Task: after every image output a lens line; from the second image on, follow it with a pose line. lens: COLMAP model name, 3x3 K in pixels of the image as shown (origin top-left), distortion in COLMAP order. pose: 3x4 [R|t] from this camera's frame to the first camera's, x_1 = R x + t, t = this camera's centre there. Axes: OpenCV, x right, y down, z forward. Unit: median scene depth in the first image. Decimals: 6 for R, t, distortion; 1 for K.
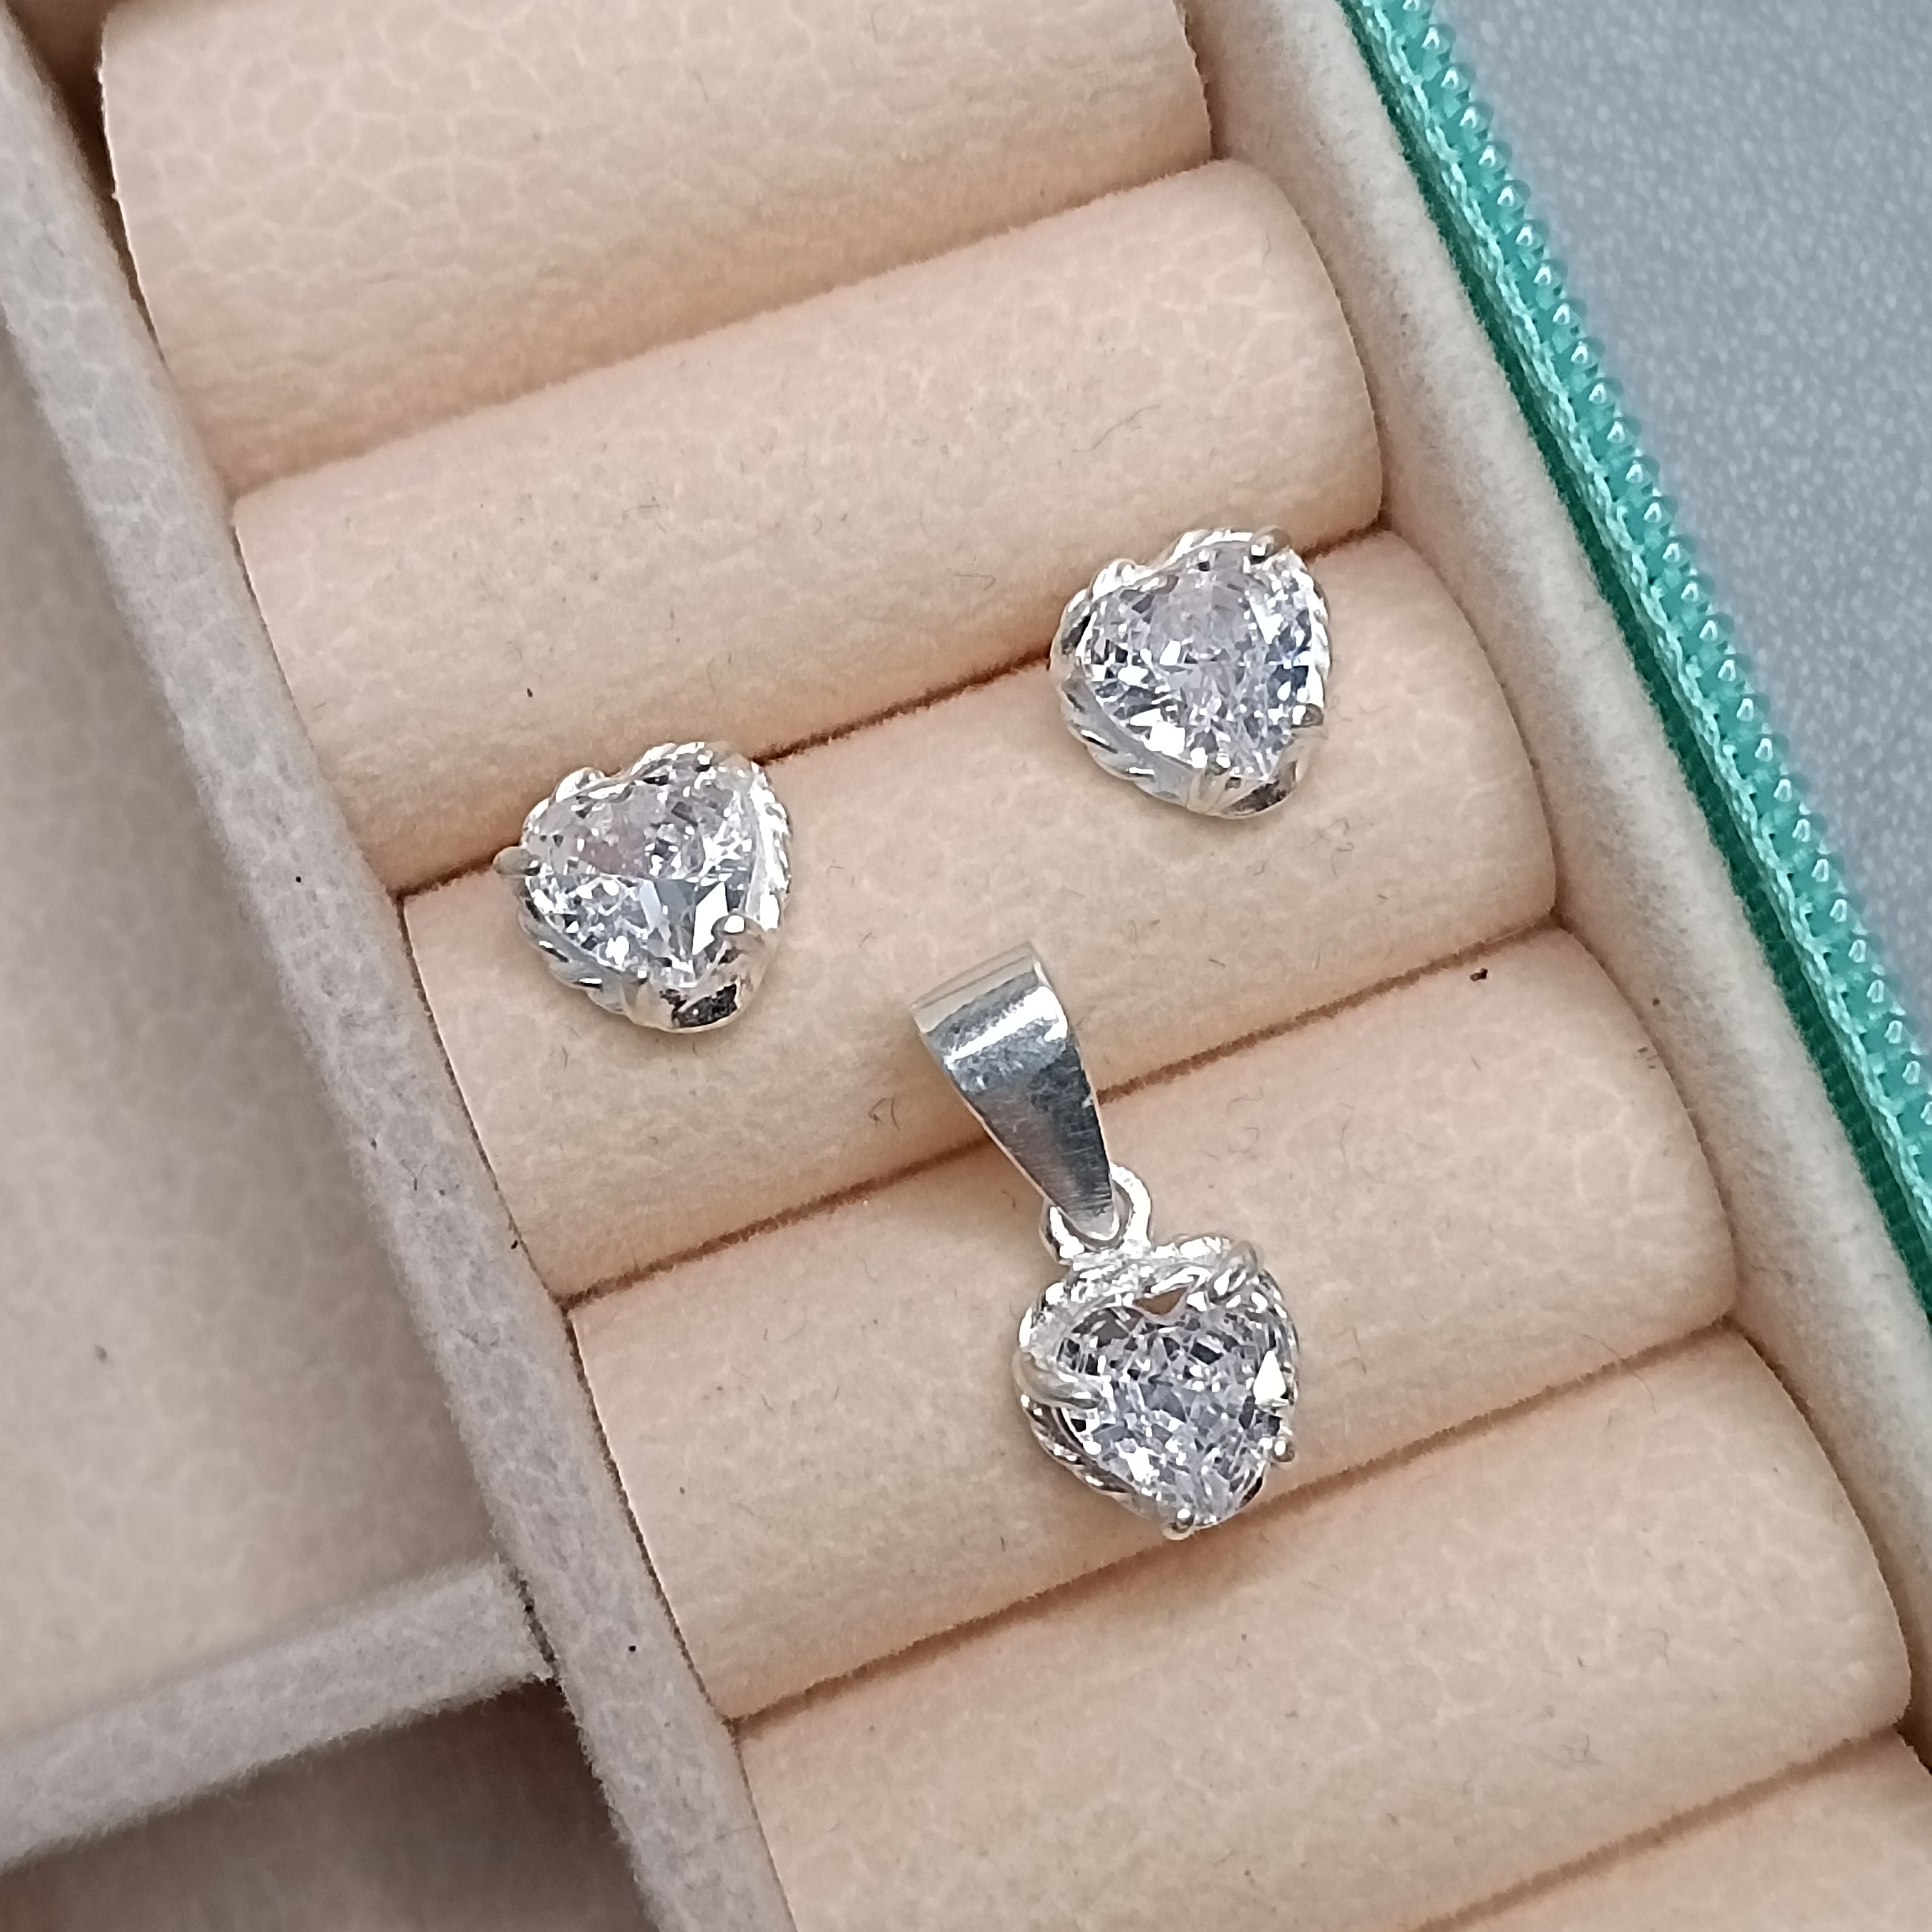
lens RADIAL K [[4176.8, 0, 995.2], [0, 4176.8, 964.0], [0, 0, 1]] dist [0.021597, 0.000000]
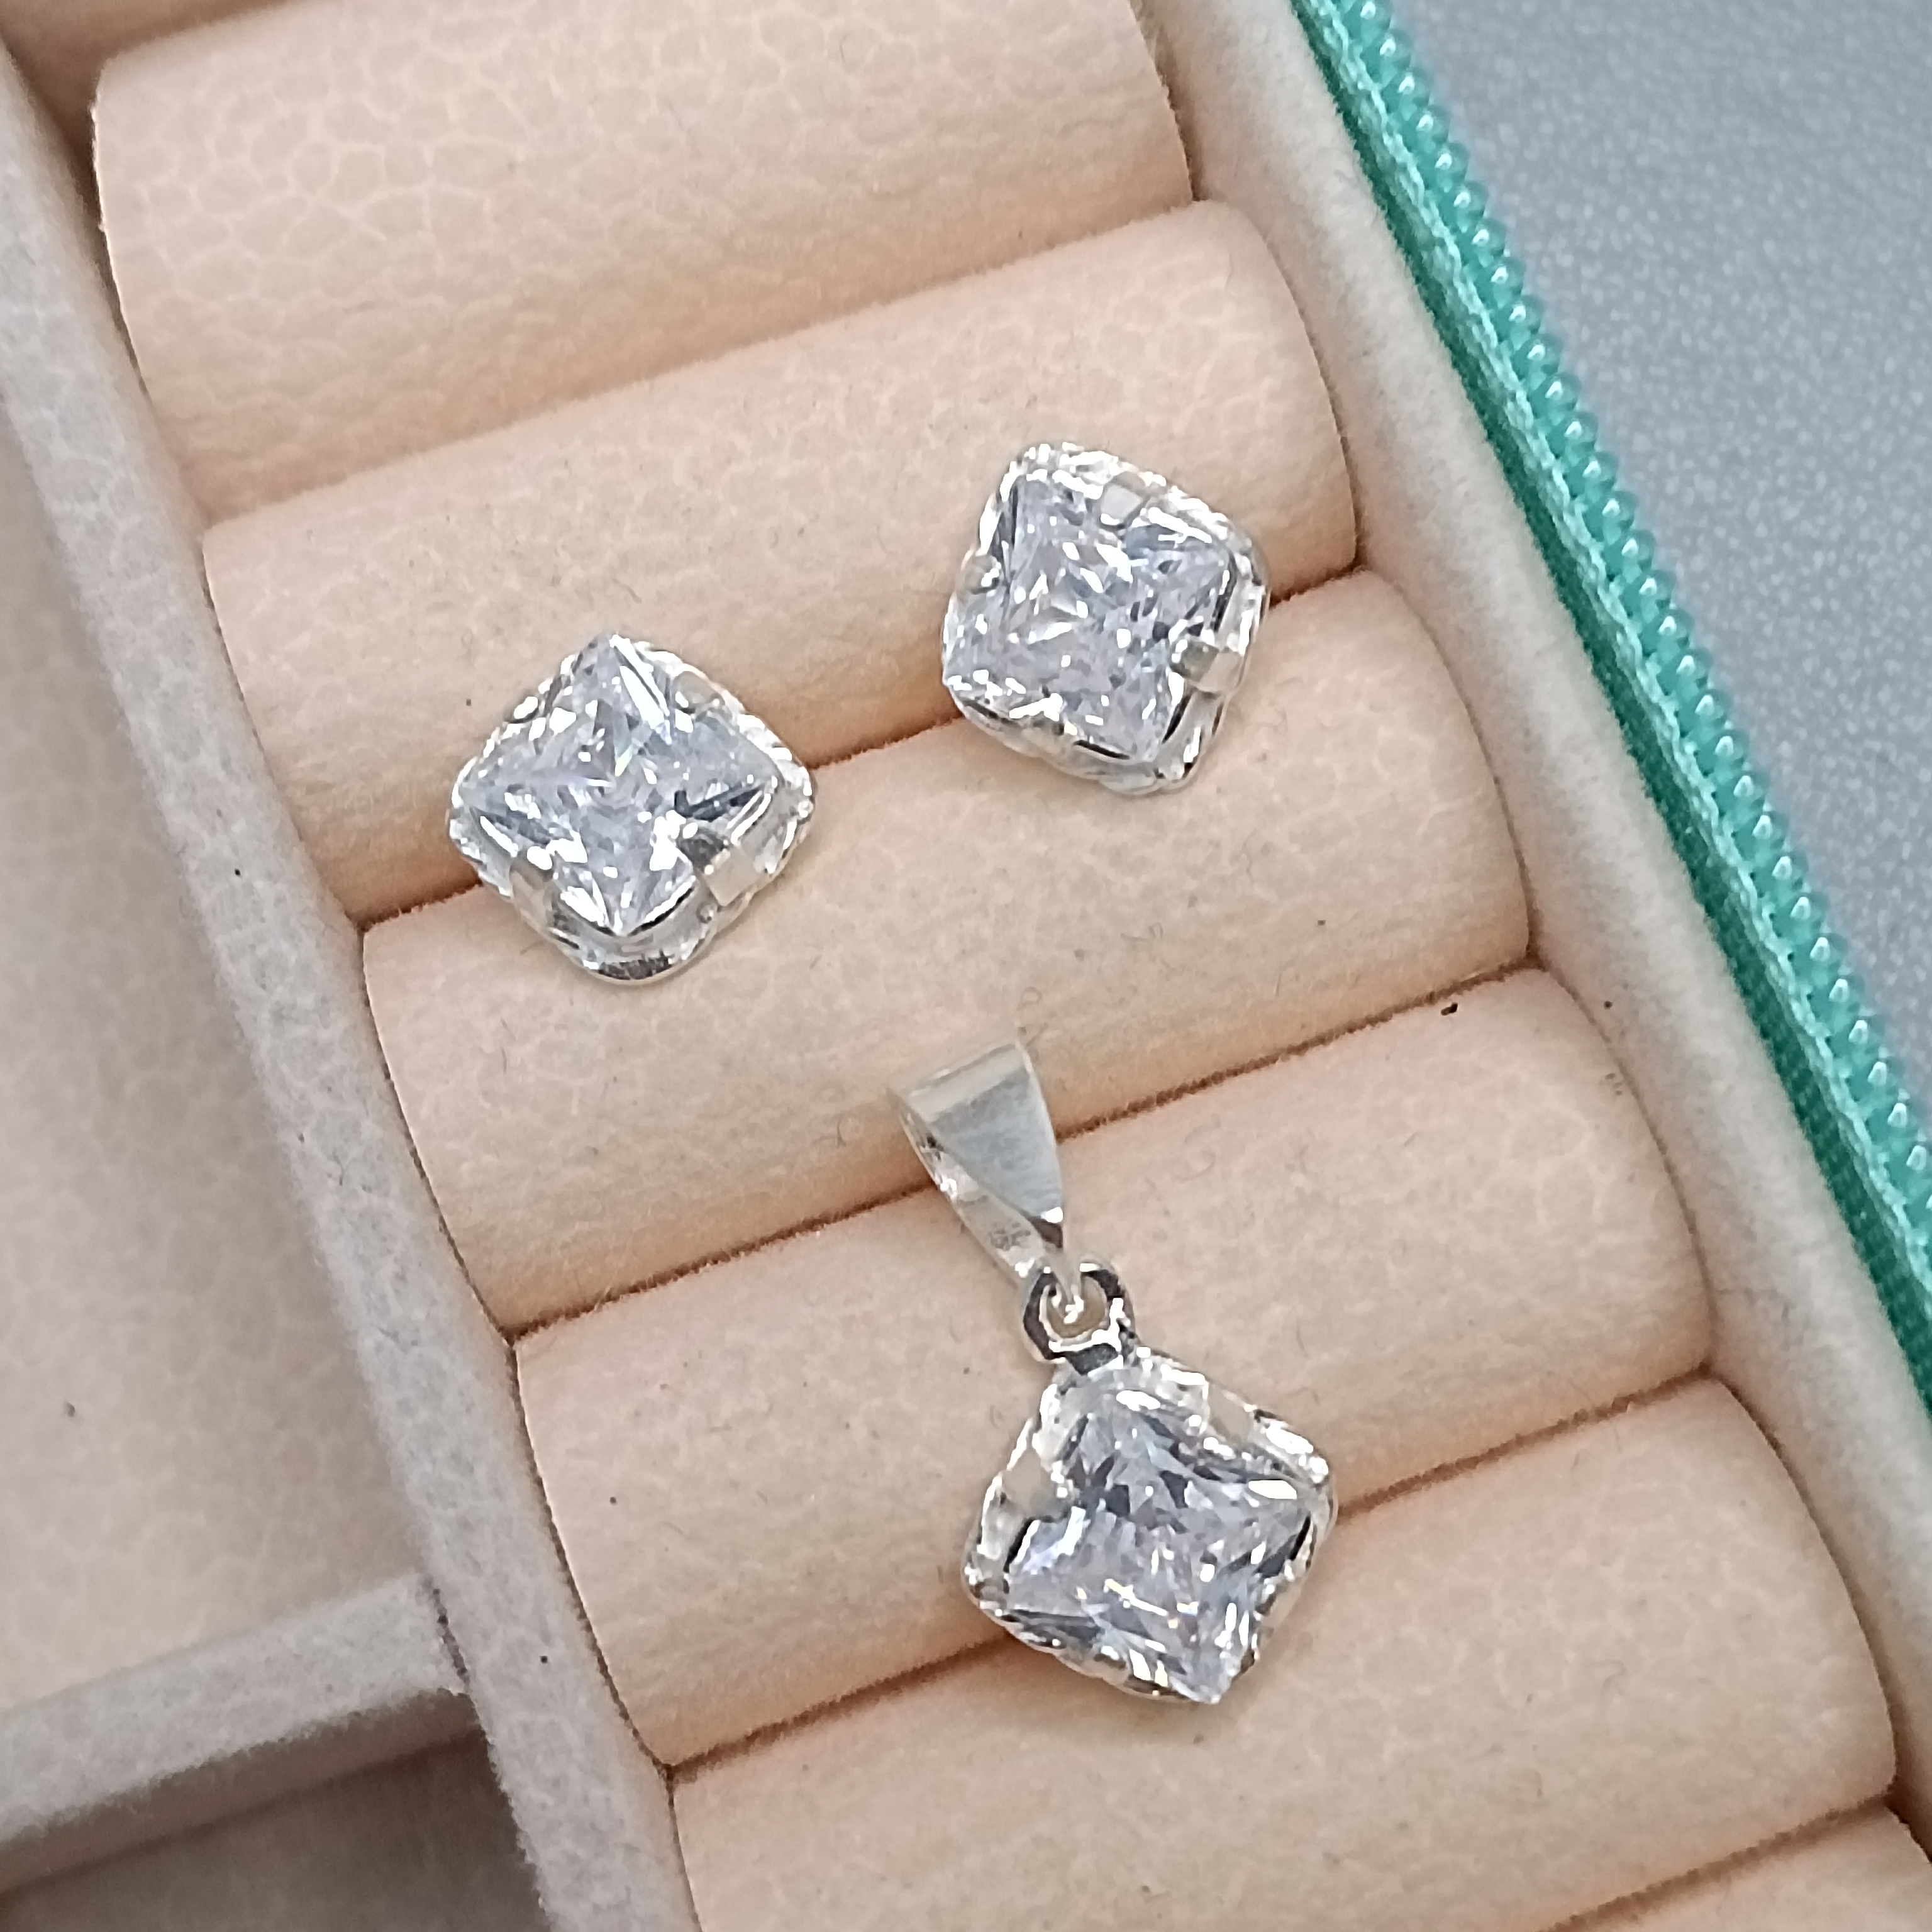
lens RADIAL K [[4176.8, 0, 1024.7], [0, 4176.8, 954.7], [0, 0, 1]] dist [0.021597, 0.000000]
pose [[0.998066, 0.009916, -0.061366, 0.079693], [-0.016653, 0.993763, -0.110265, 0.103252], [0.059890, 0.111074, 0.992006, 0.026448]]
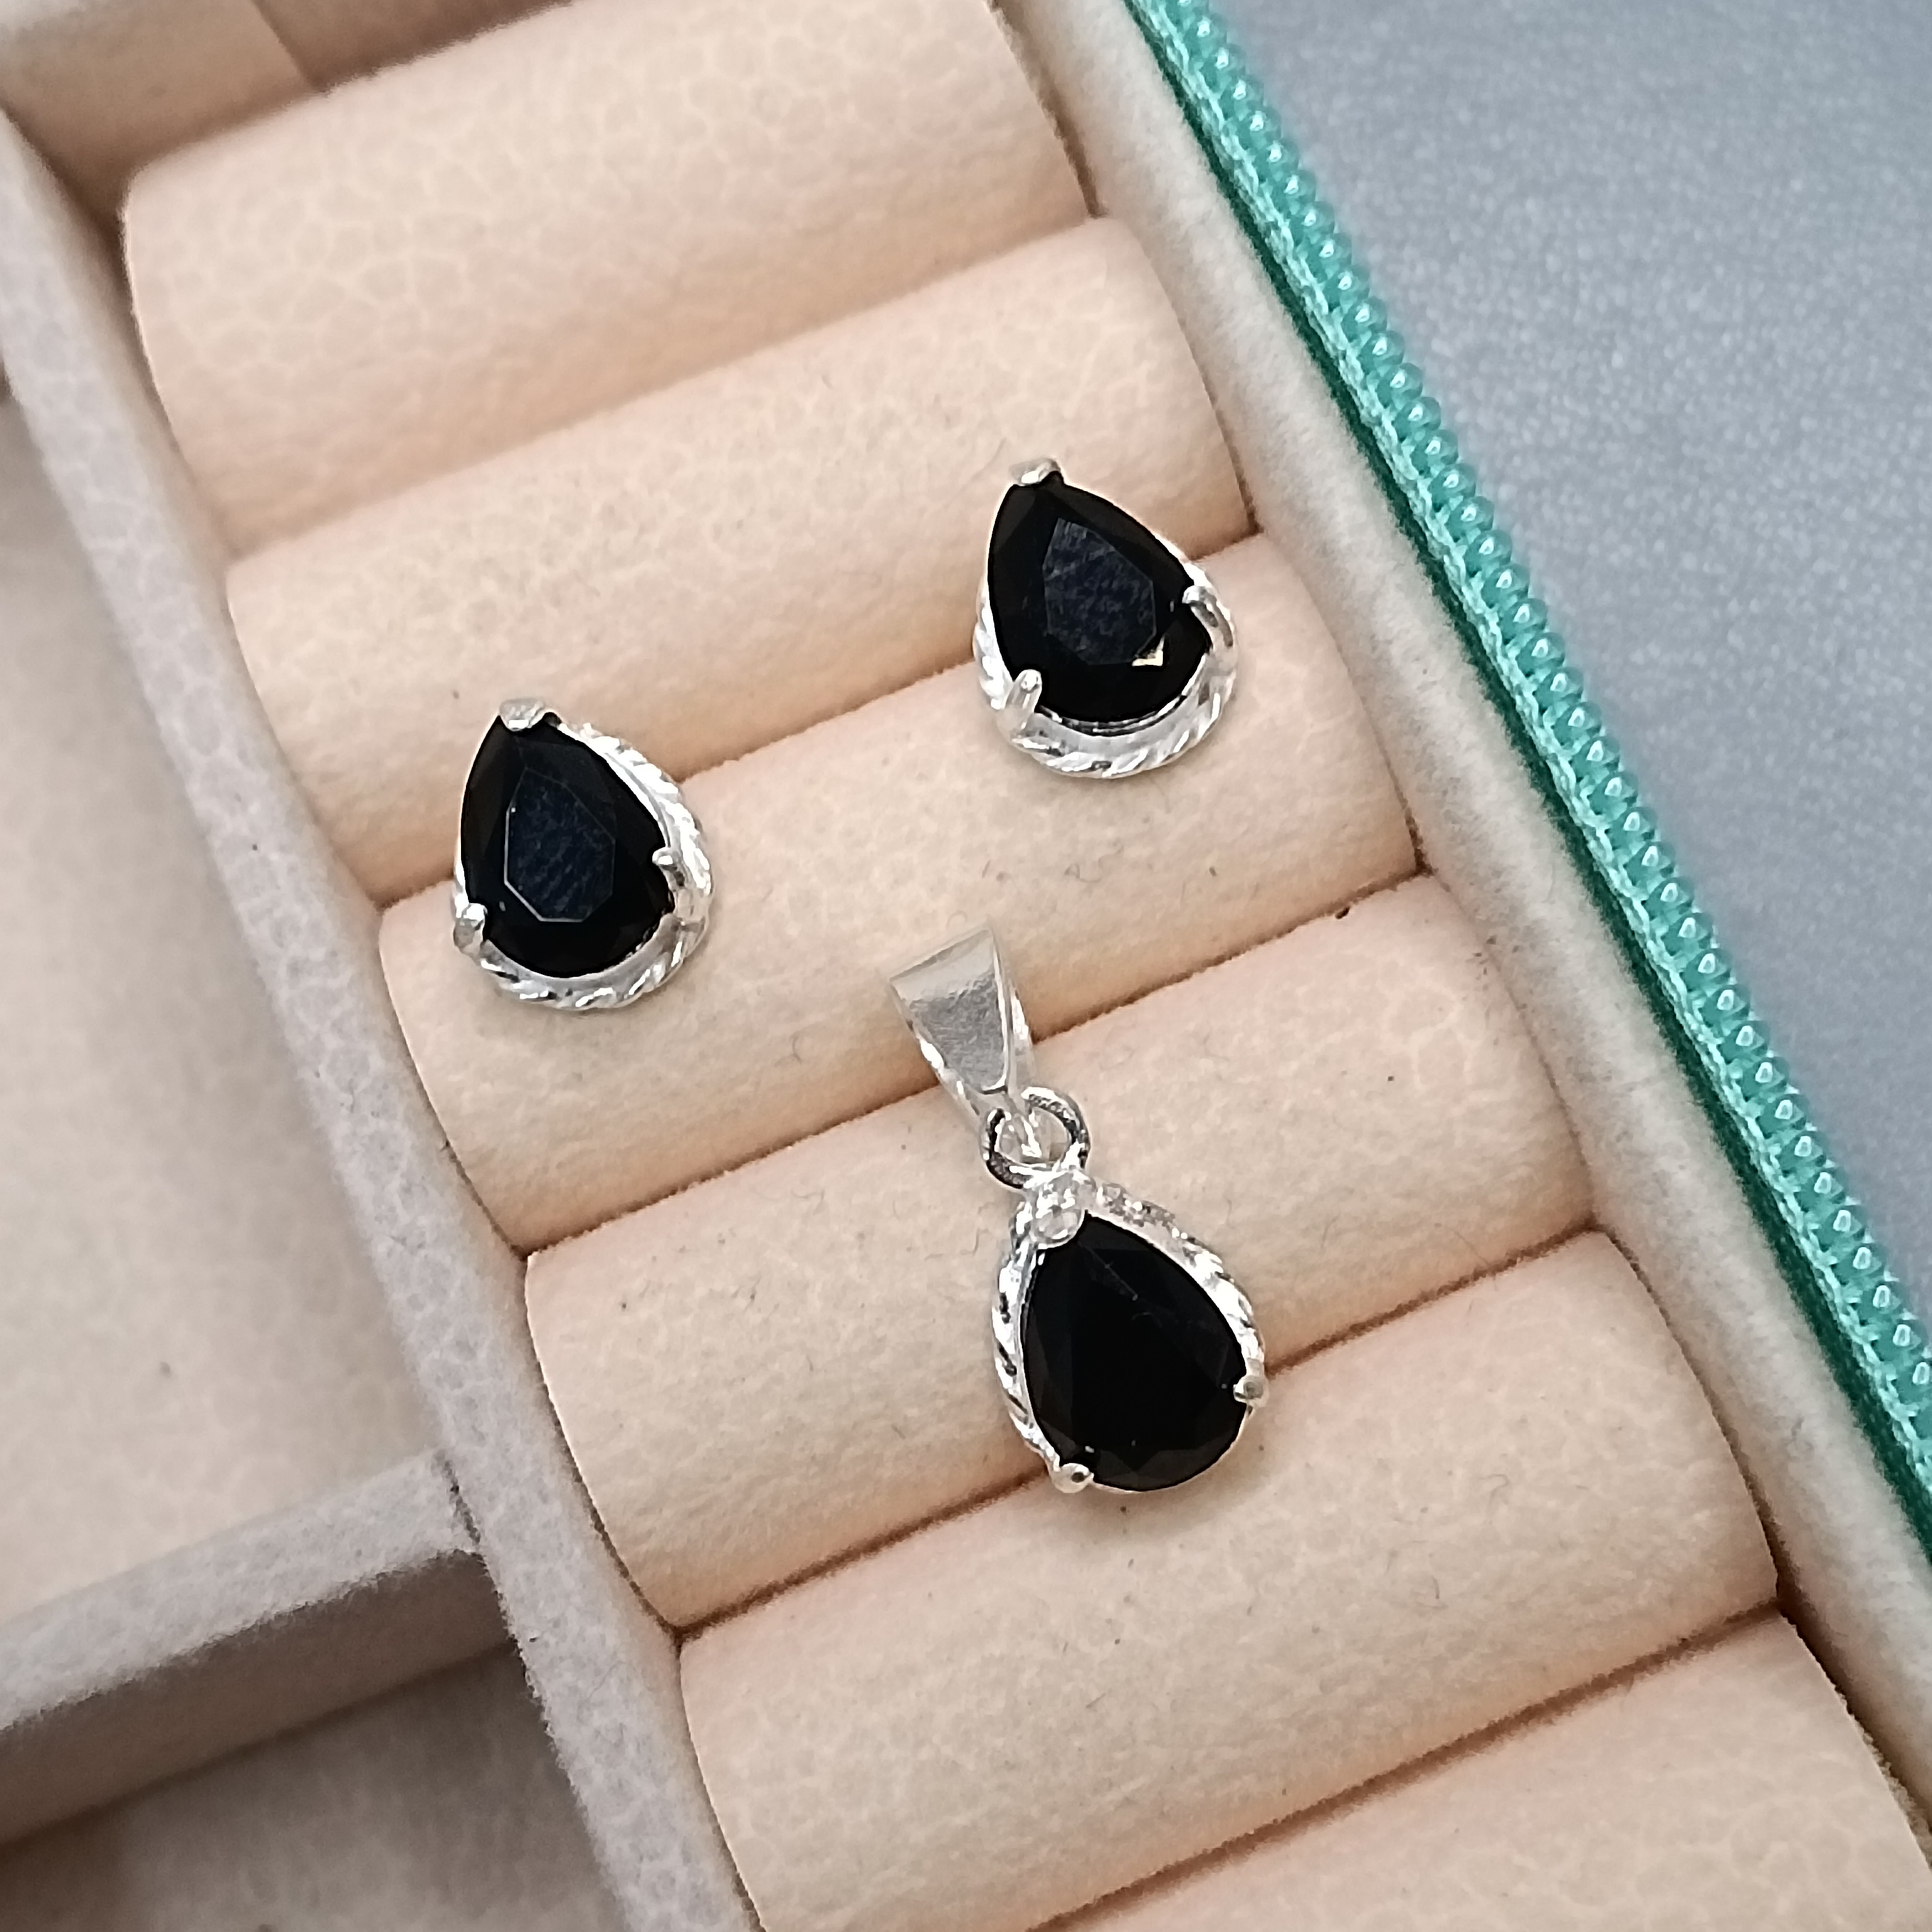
lens RADIAL K [[4176.8, 0, 1019.9], [0, 4176.8, 957.0], [0, 0, 1]] dist [0.021597, 0.000000]
pose [[0.989120, -0.051874, -0.137664, 0.188639], [0.028669, 0.985798, -0.165471, 0.197875], [0.144293, 0.159724, 0.976559, -0.069972]]
